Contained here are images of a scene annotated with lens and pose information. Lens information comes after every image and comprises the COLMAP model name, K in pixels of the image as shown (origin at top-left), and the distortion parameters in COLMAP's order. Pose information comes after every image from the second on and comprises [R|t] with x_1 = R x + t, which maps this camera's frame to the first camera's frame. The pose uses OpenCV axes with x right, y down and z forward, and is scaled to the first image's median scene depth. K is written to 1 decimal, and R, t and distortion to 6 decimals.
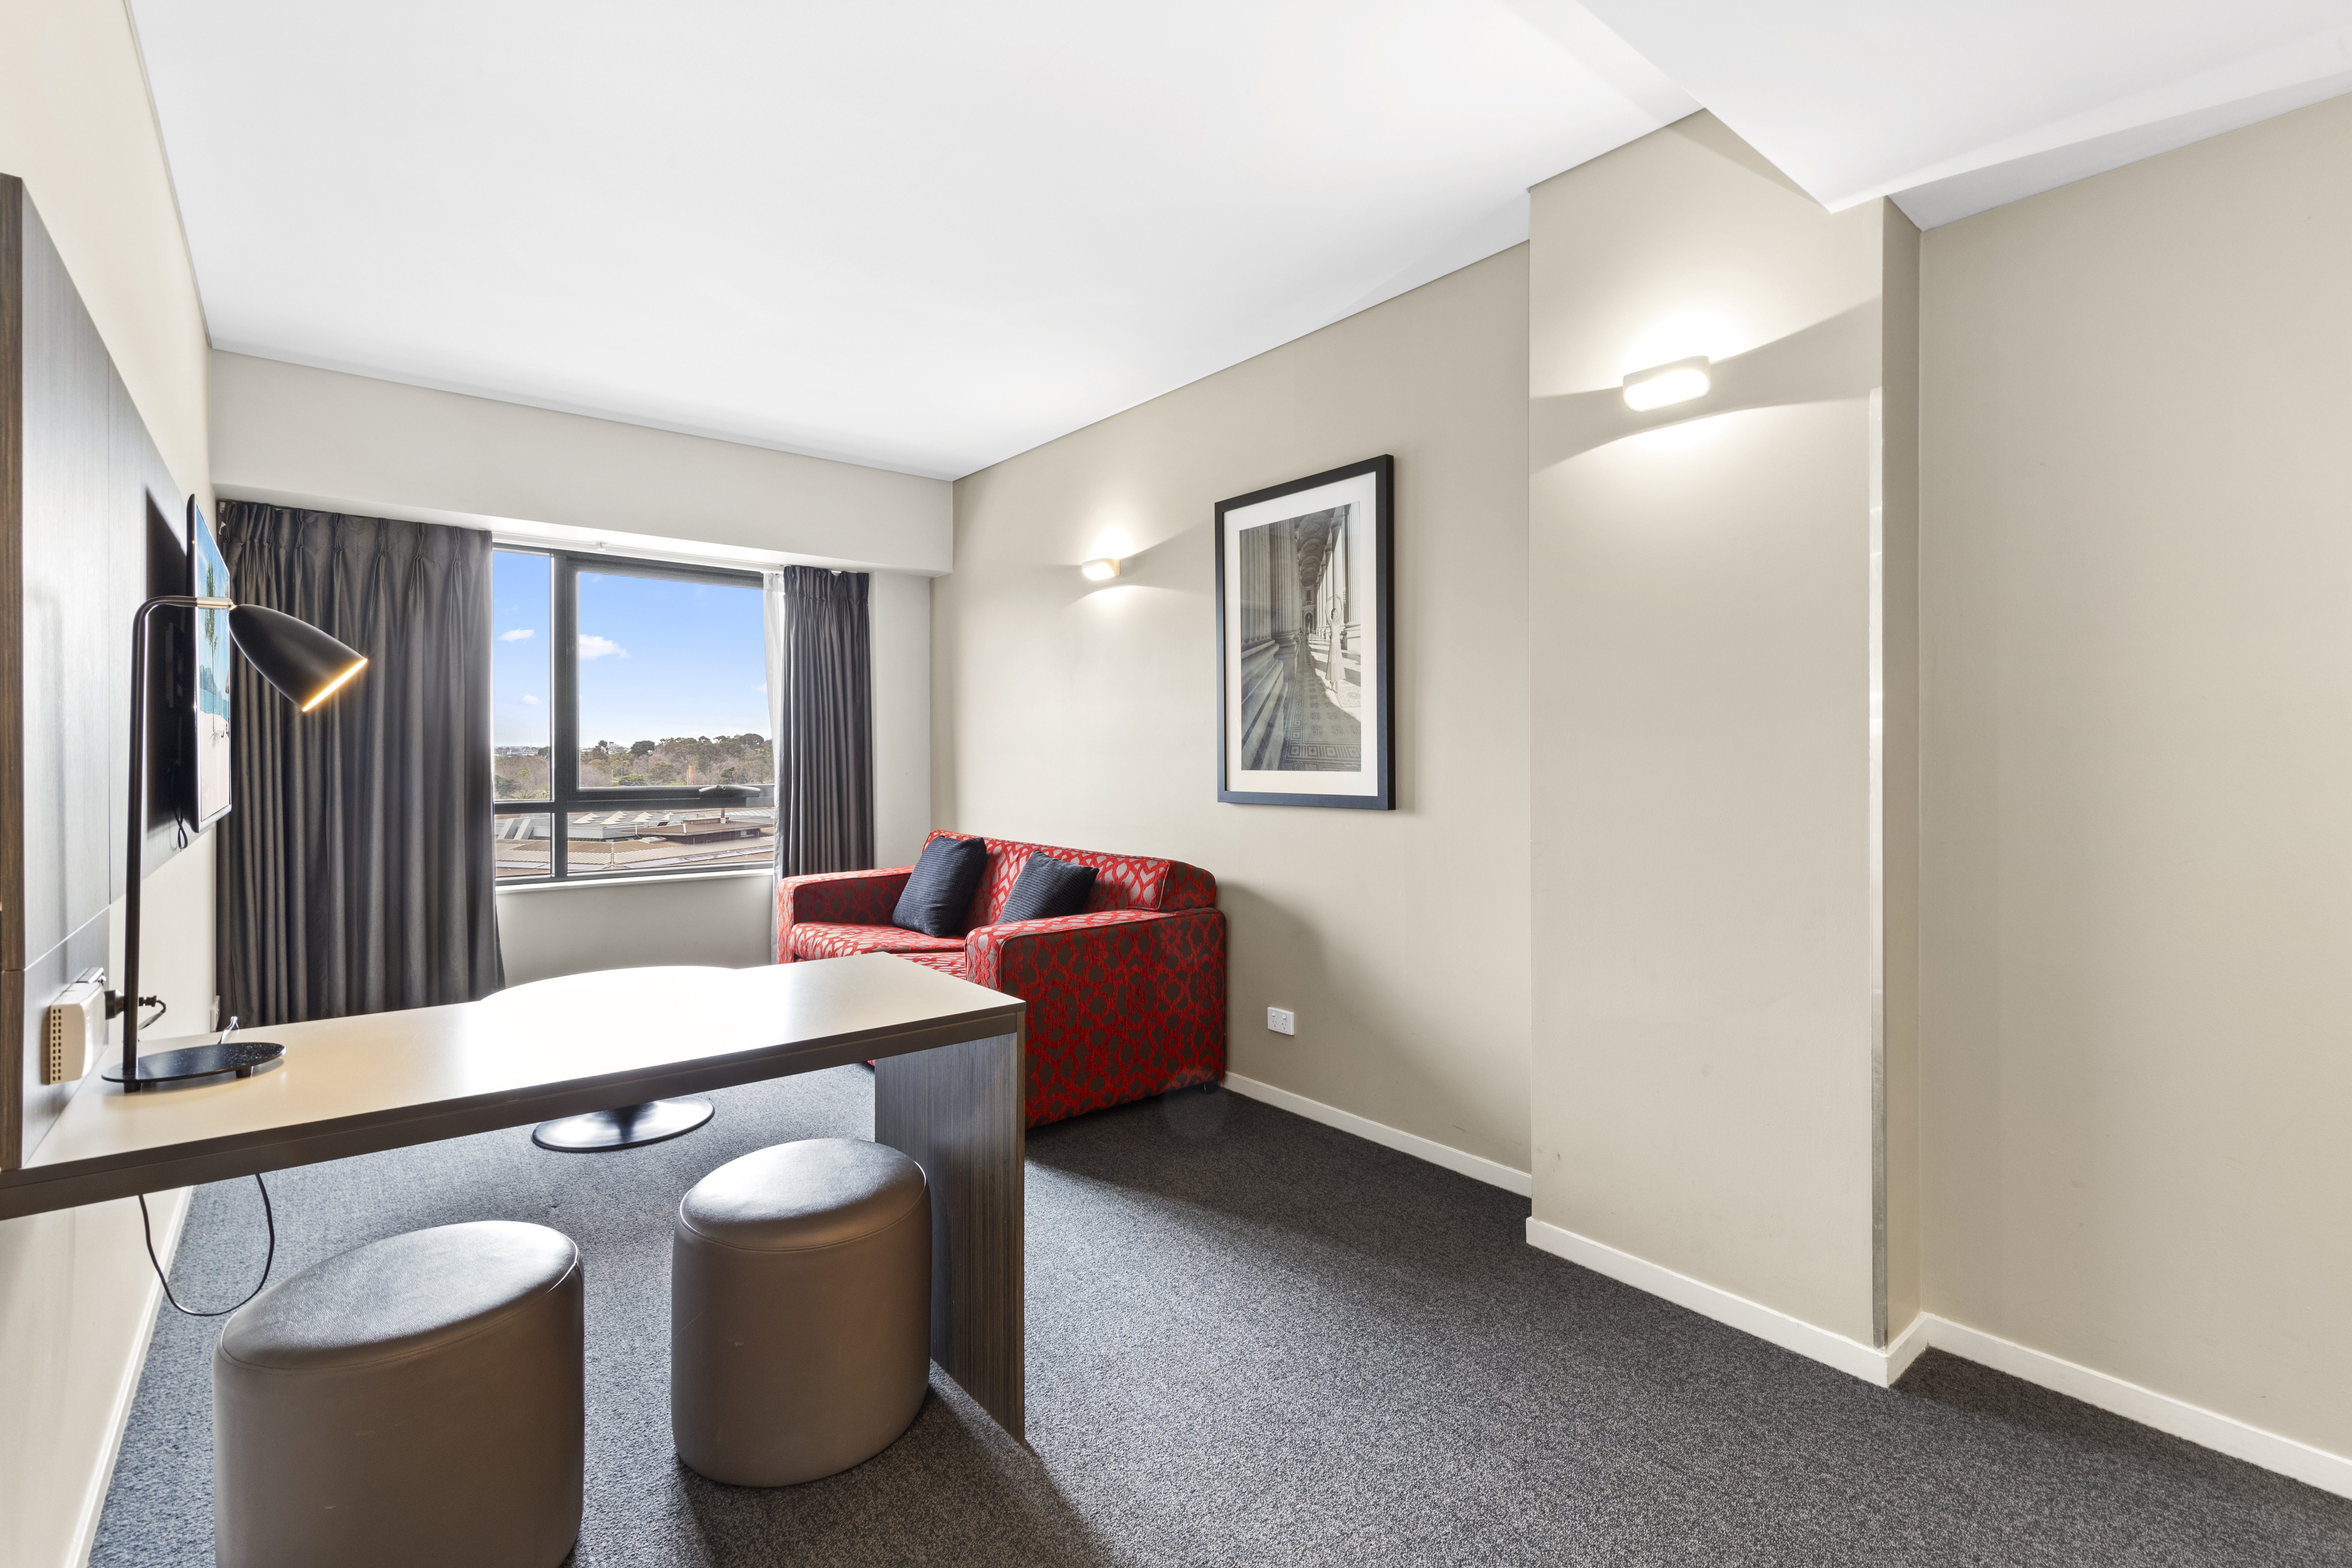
lens RADIAL K [[1079.8, 0, 1208.3], [0, 1079.8, 749.2], [0, 0, 1]] dist [-0.003720, -0.000256]
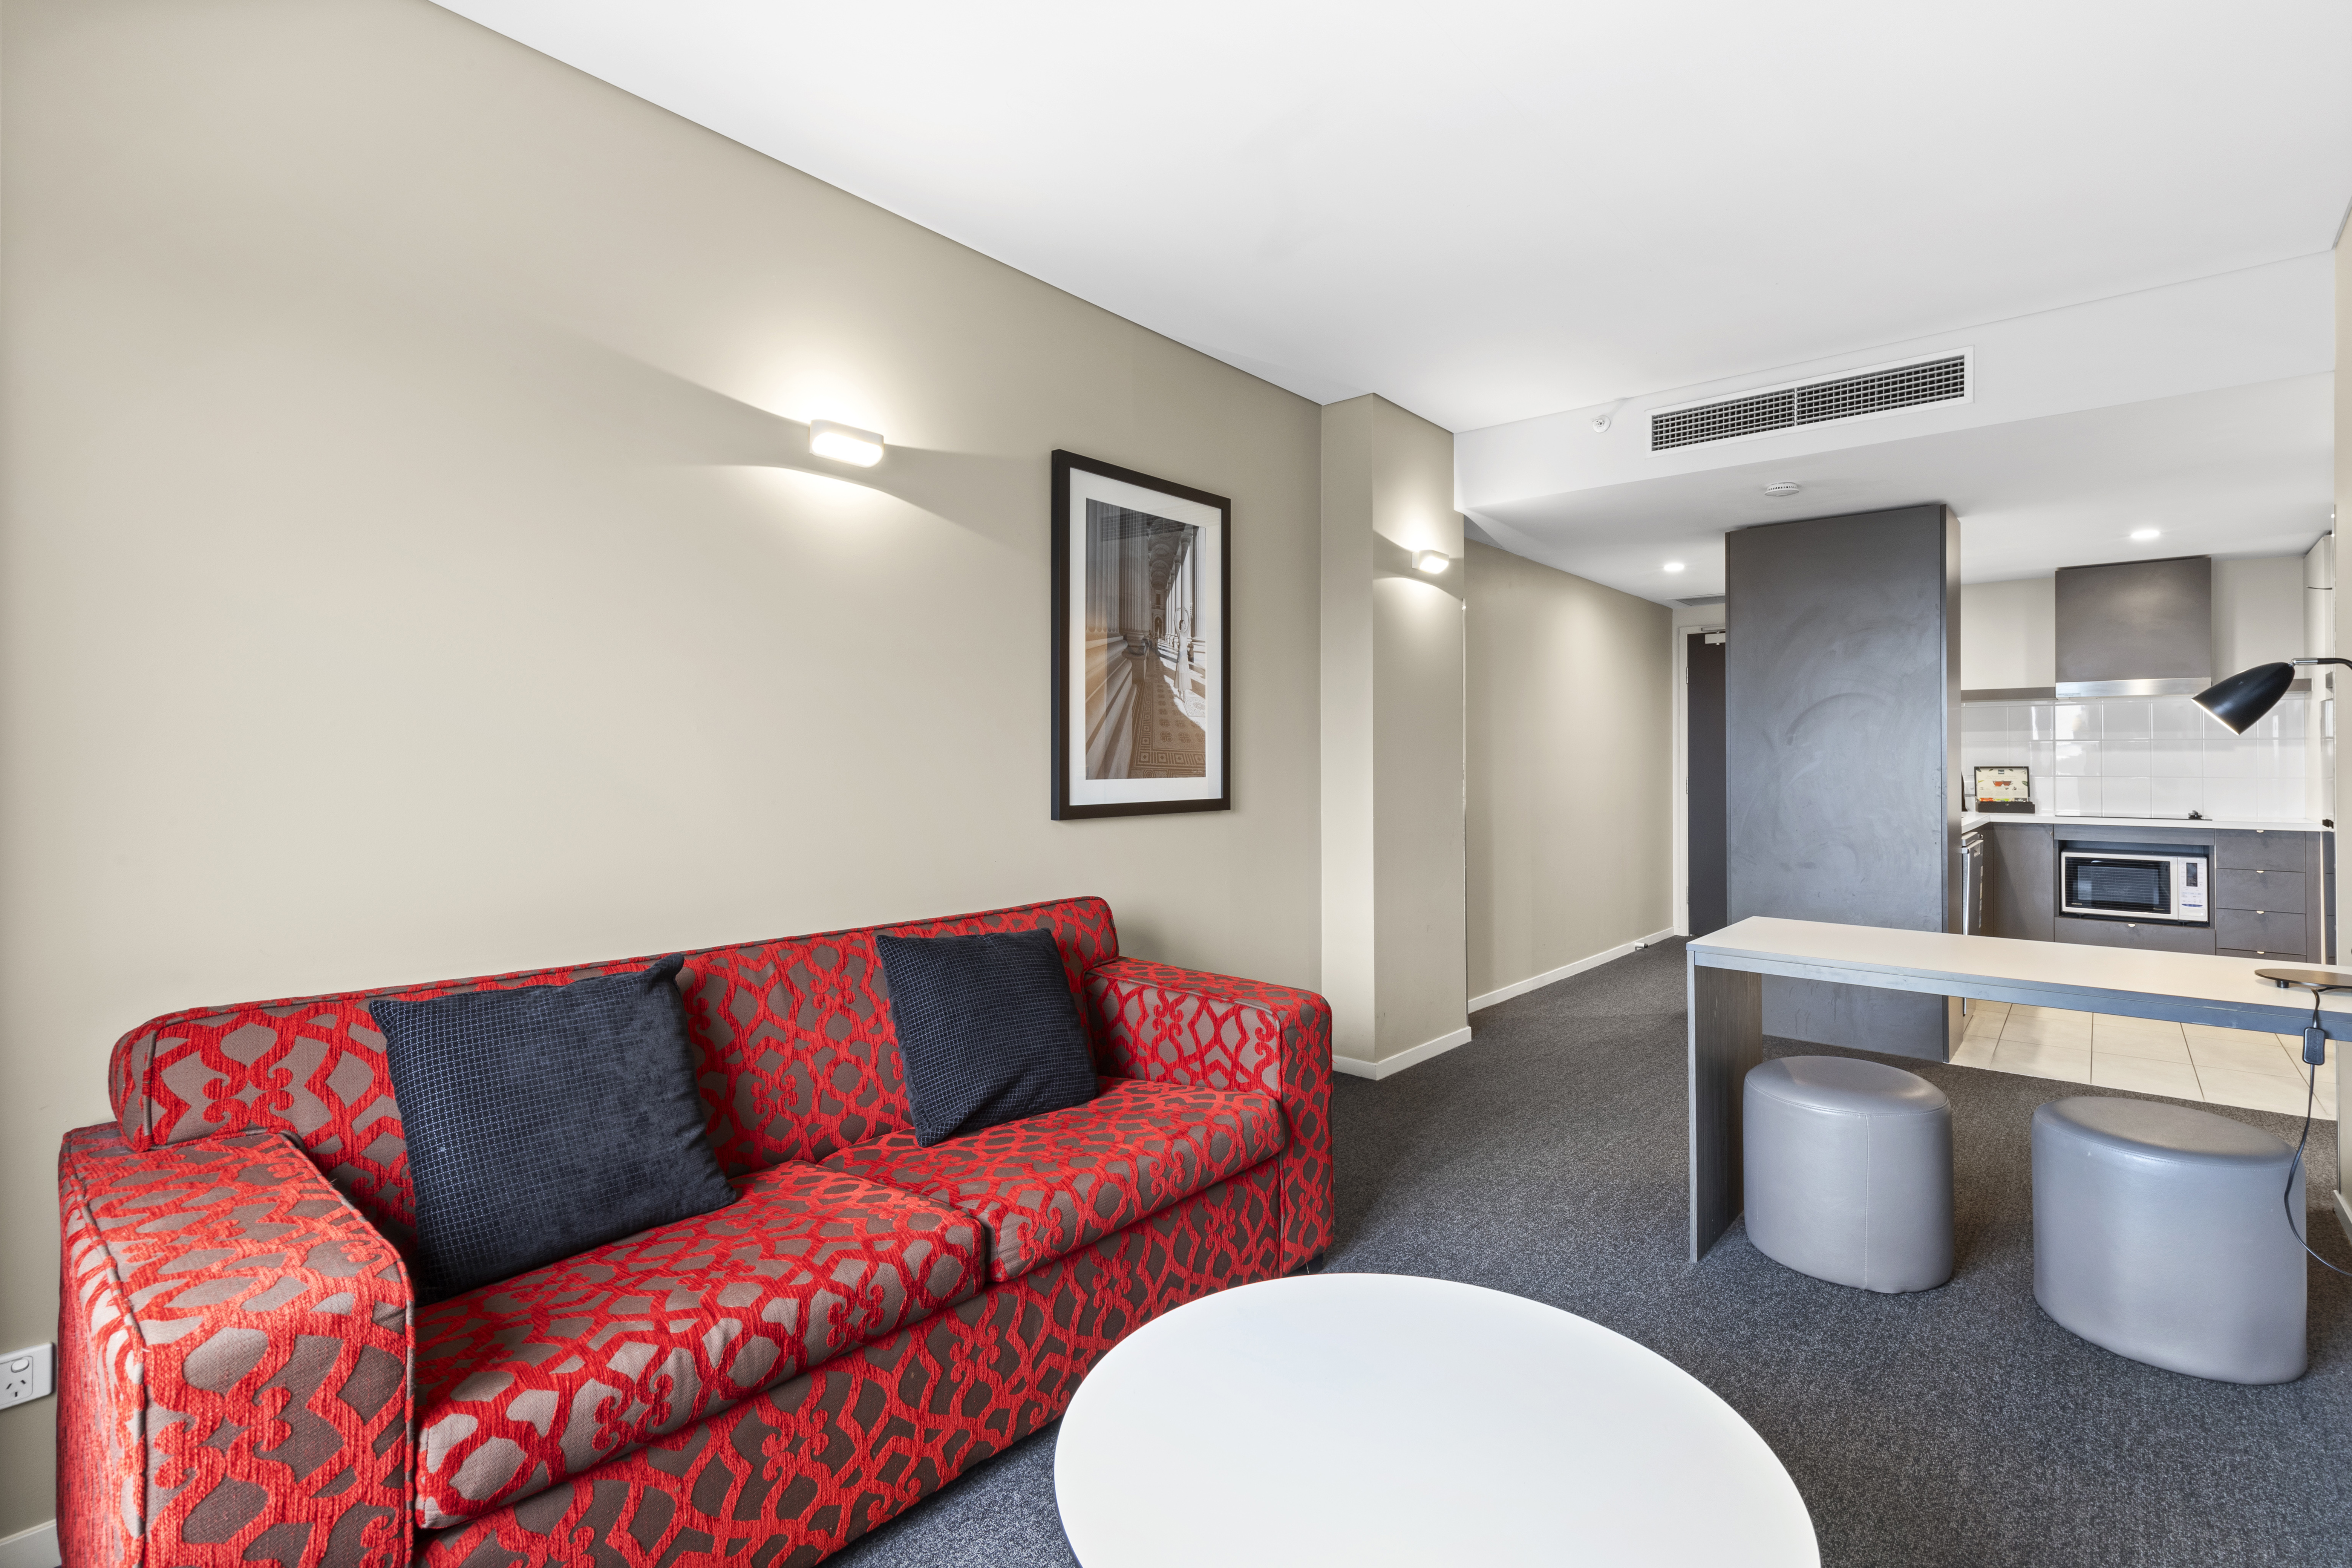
lens RADIAL K [[1079.8, 0, 1181.1], [0, 1079.8, 766.6], [0, 0, 1]] dist [-0.003720, -0.000256]
pose [[-0.152153, 0.000775, 0.988357, -0.892543], [0.000532, 1.000000, -0.000703, 0.010410], [-0.988357, 0.000419, -0.152153, 1.146351]]
